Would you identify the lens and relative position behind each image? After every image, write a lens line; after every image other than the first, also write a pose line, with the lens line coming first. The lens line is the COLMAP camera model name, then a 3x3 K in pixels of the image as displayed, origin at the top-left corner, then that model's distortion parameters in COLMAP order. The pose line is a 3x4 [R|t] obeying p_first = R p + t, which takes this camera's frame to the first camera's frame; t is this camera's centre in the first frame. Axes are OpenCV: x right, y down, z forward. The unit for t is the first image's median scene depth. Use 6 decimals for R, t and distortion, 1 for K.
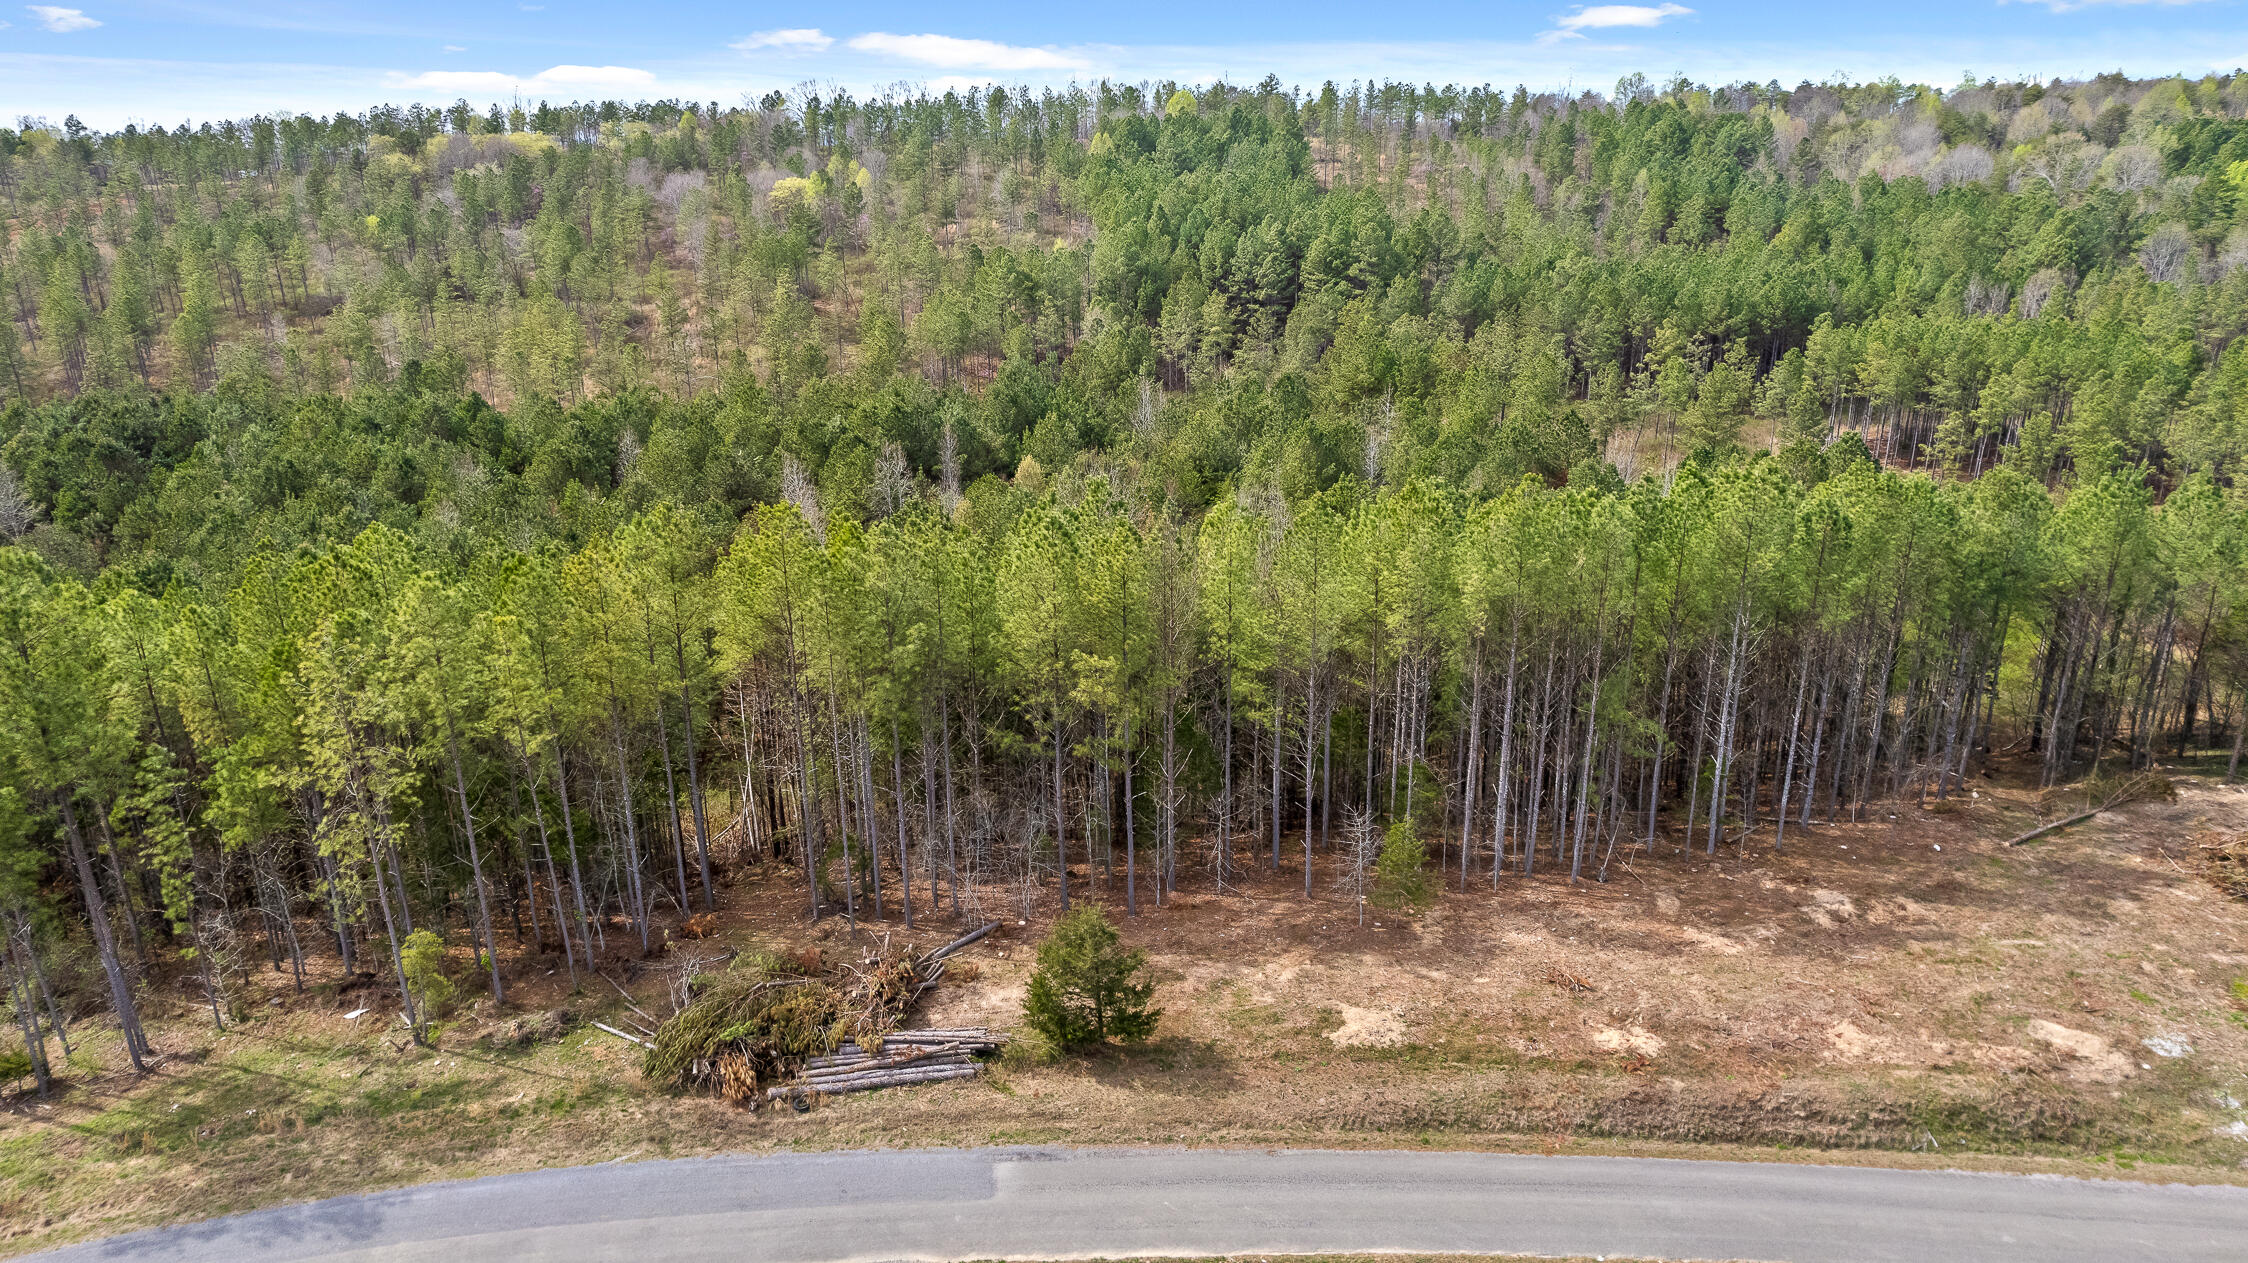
lens RADIAL K [[1436.7, 0, 1126.5], [0, 1436.7, 634.7], [0, 0, 1]] dist [-0.075506, 0.067664]
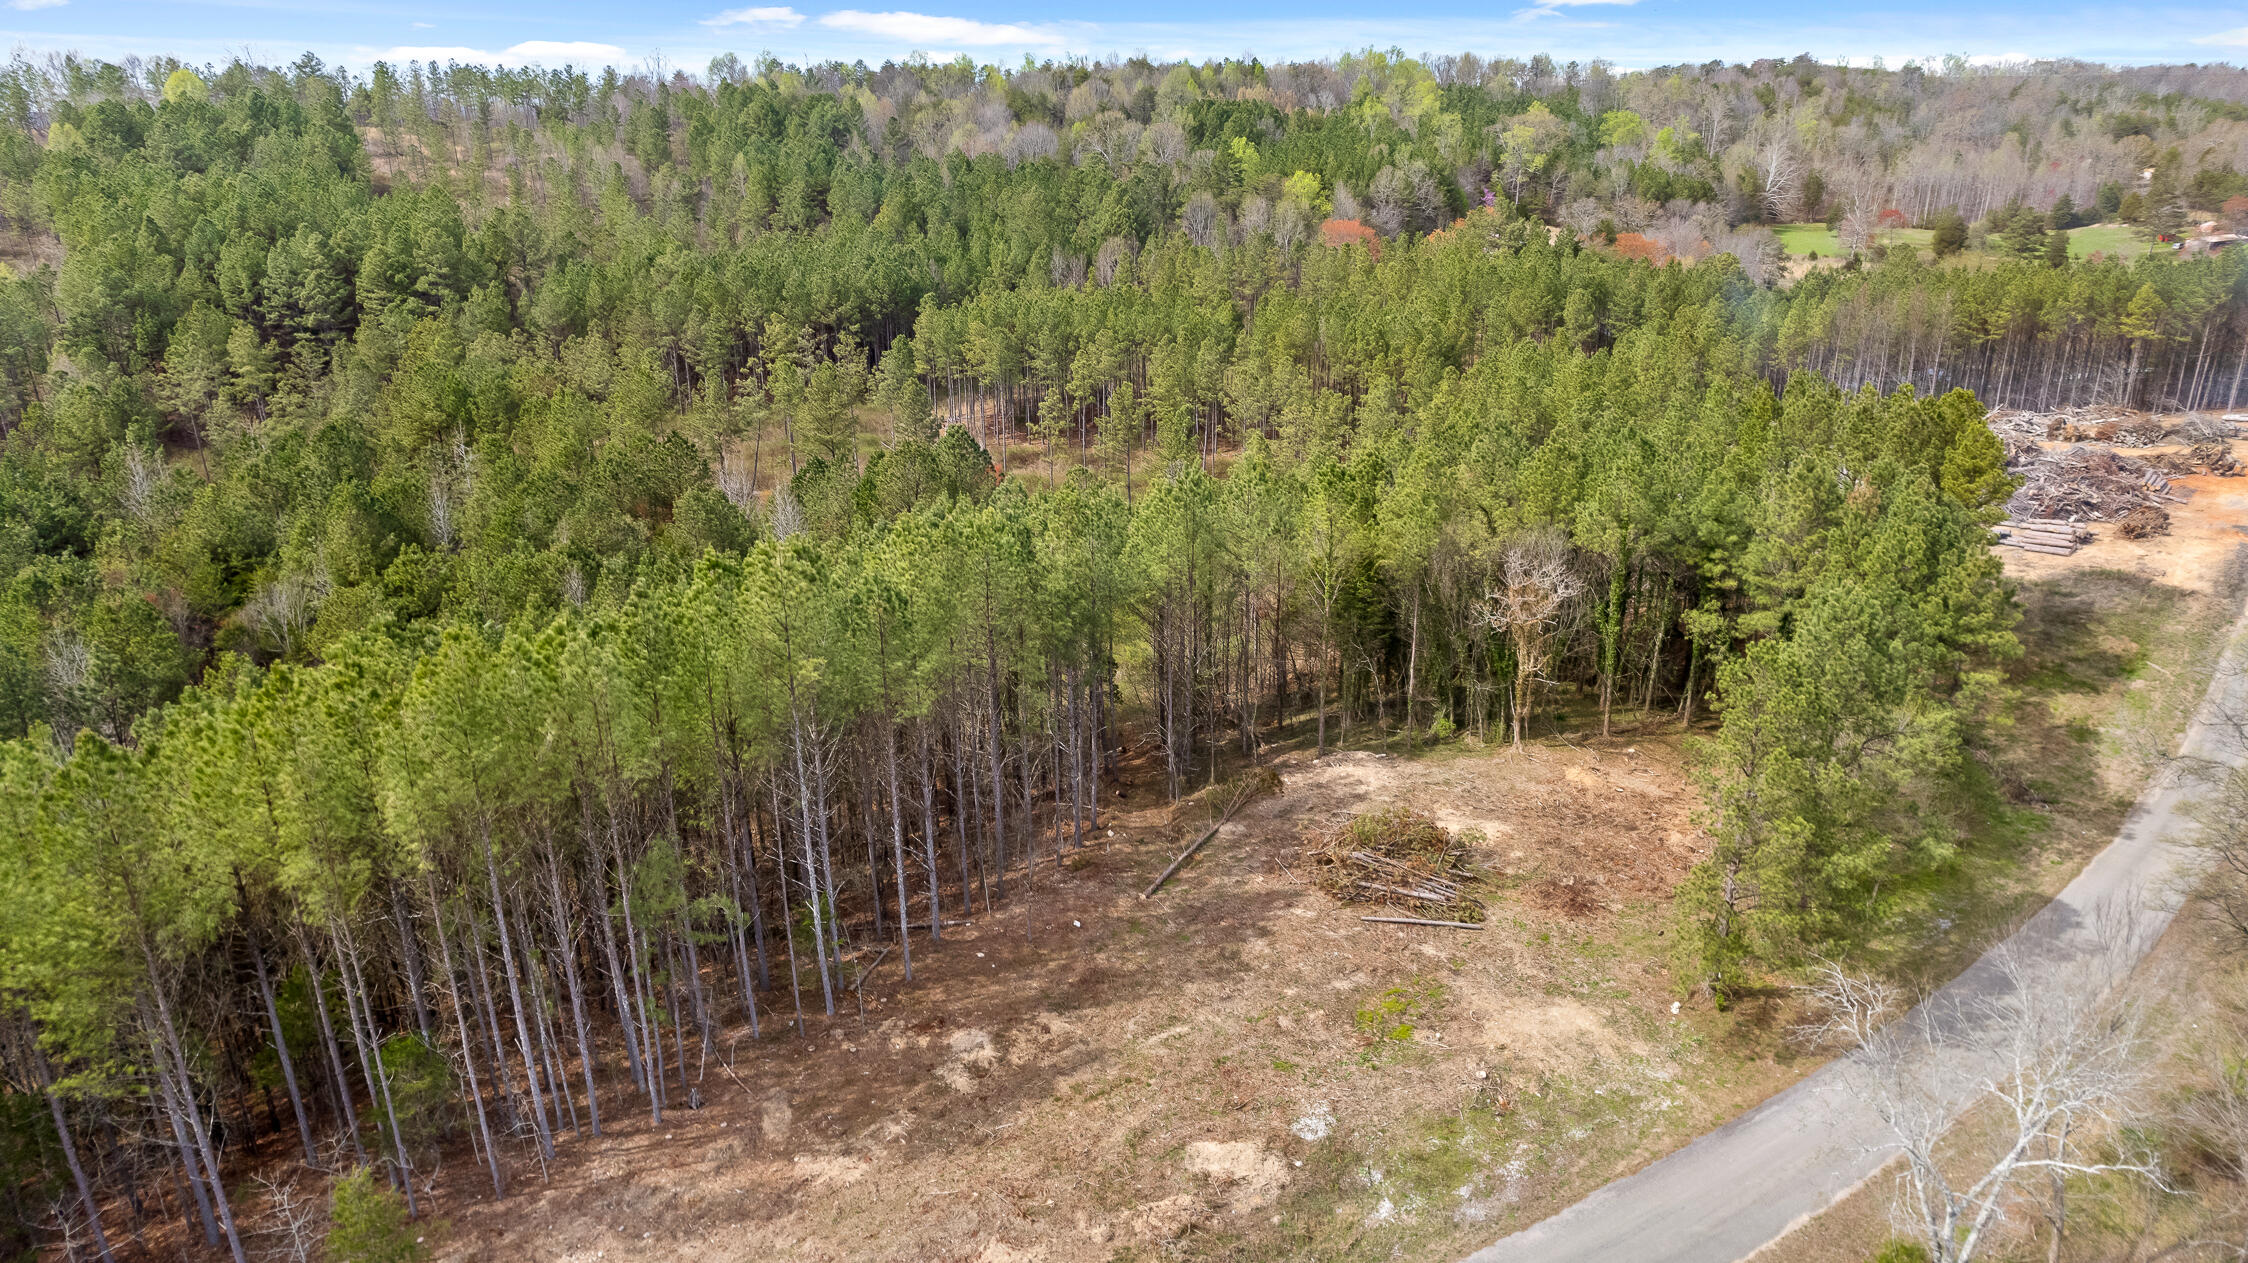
lens RADIAL K [[1436.7, 0, 1125.5], [0, 1436.7, 638.8], [0, 0, 1]] dist [-0.075506, 0.067664]
pose [[0.845497, -0.184636, 0.501044, 0.077280], [0.177302, 0.982155, 0.062734, -0.033796], [-0.503686, 0.035795, 0.863145, 0.083602]]
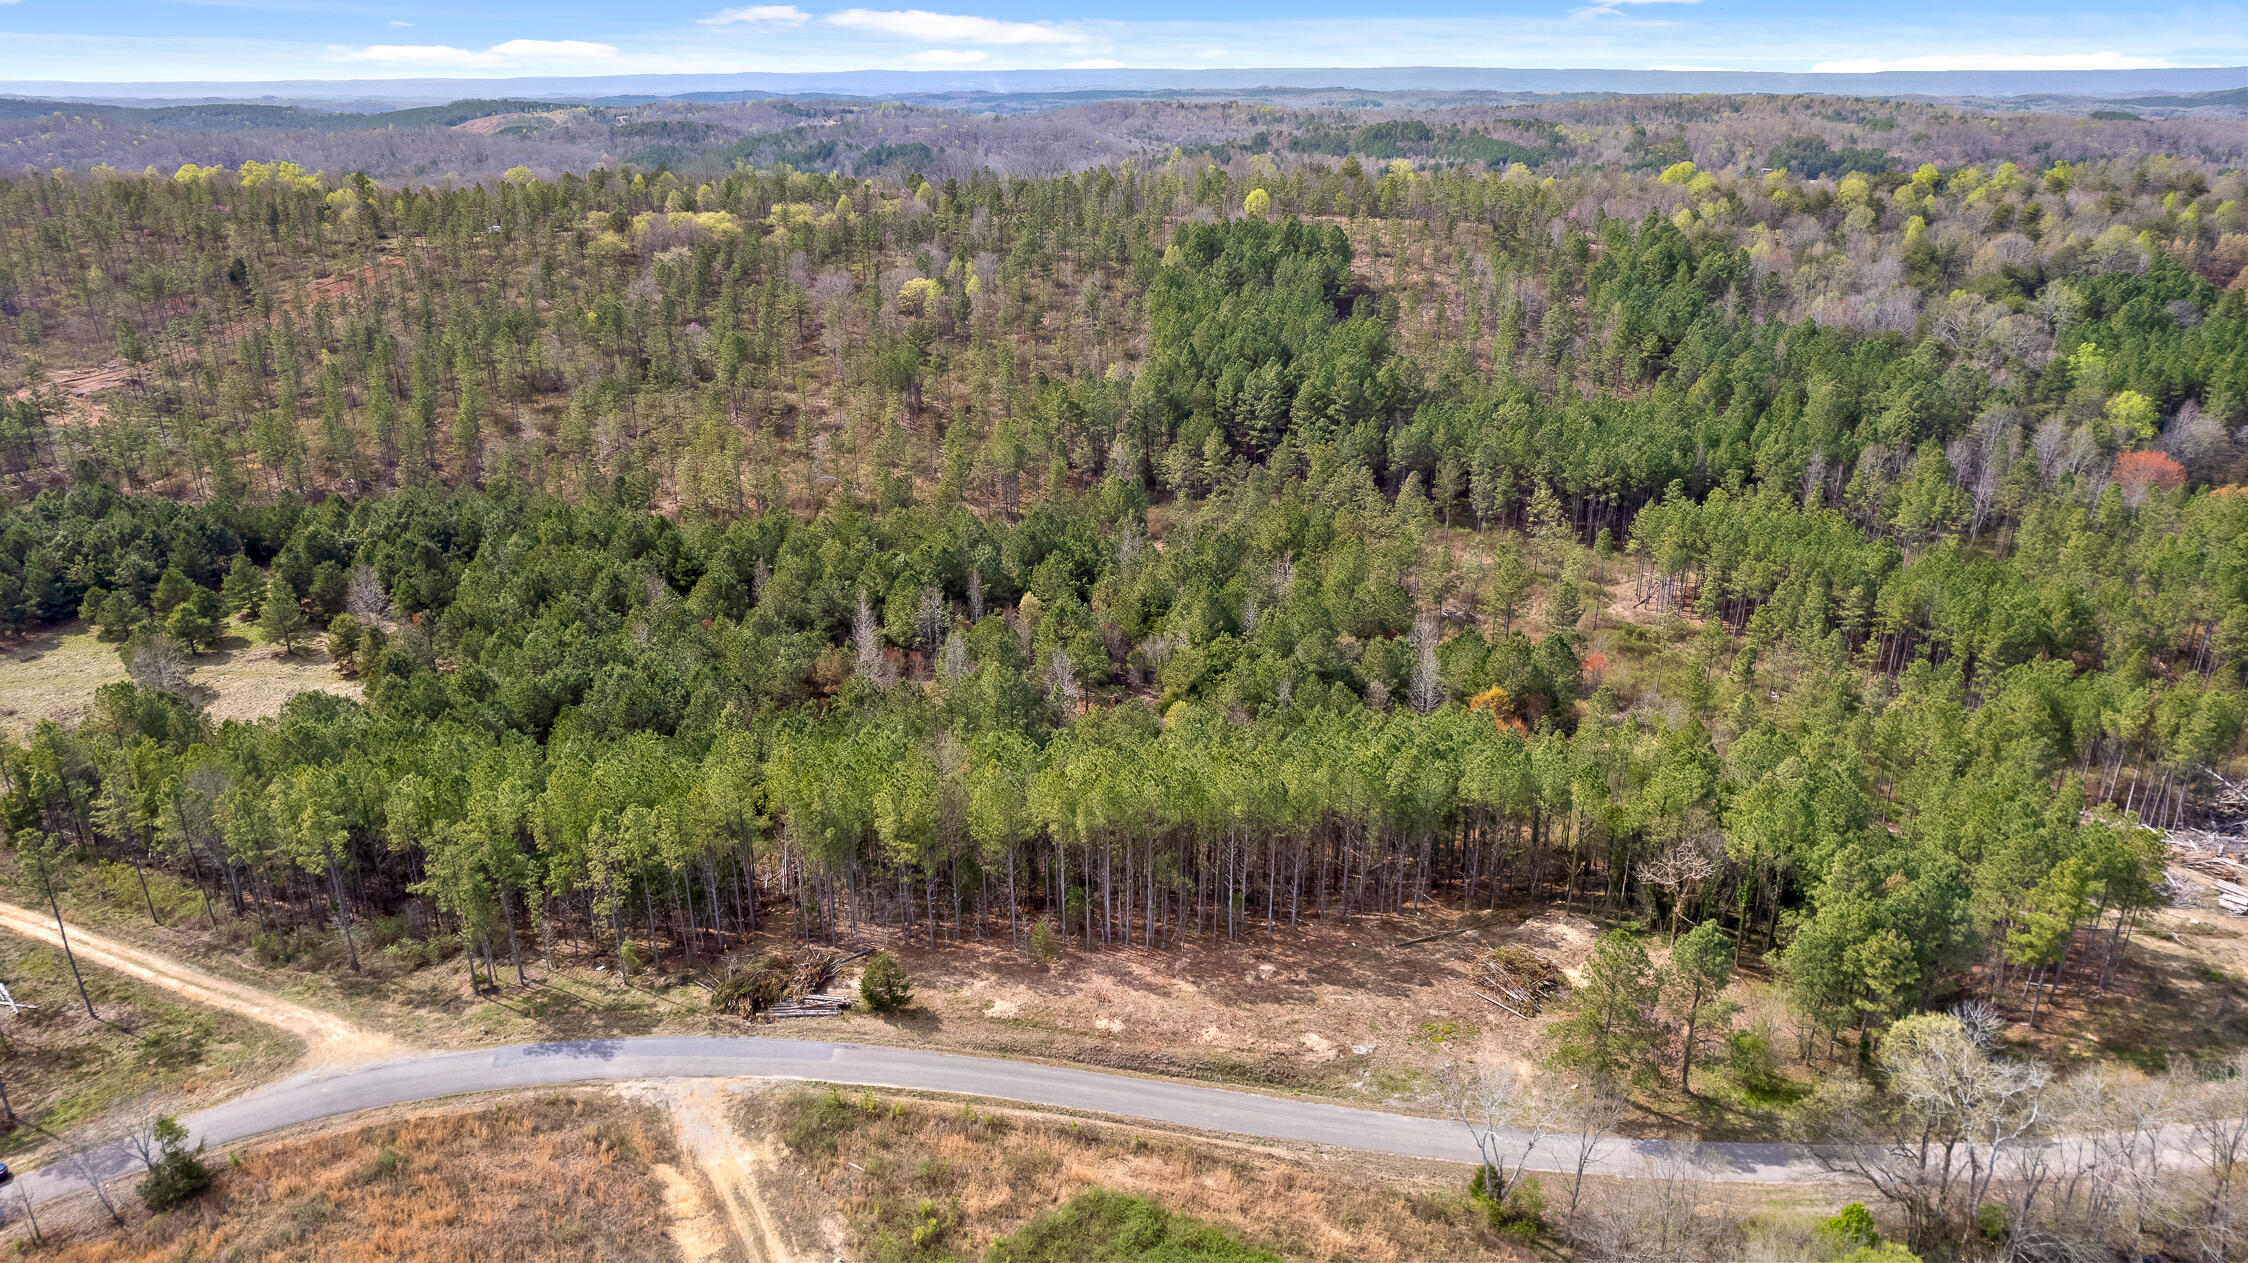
lens RADIAL K [[1436.7, 0, 1129.4], [0, 1436.7, 625.3], [0, 0, 1]] dist [-0.075506, 0.067664]
pose [[0.992500, 0.053347, -0.109989, 0.198248], [-0.049801, 0.998155, 0.034739, -0.150764], [0.111639, -0.029001, 0.993326, -0.436476]]
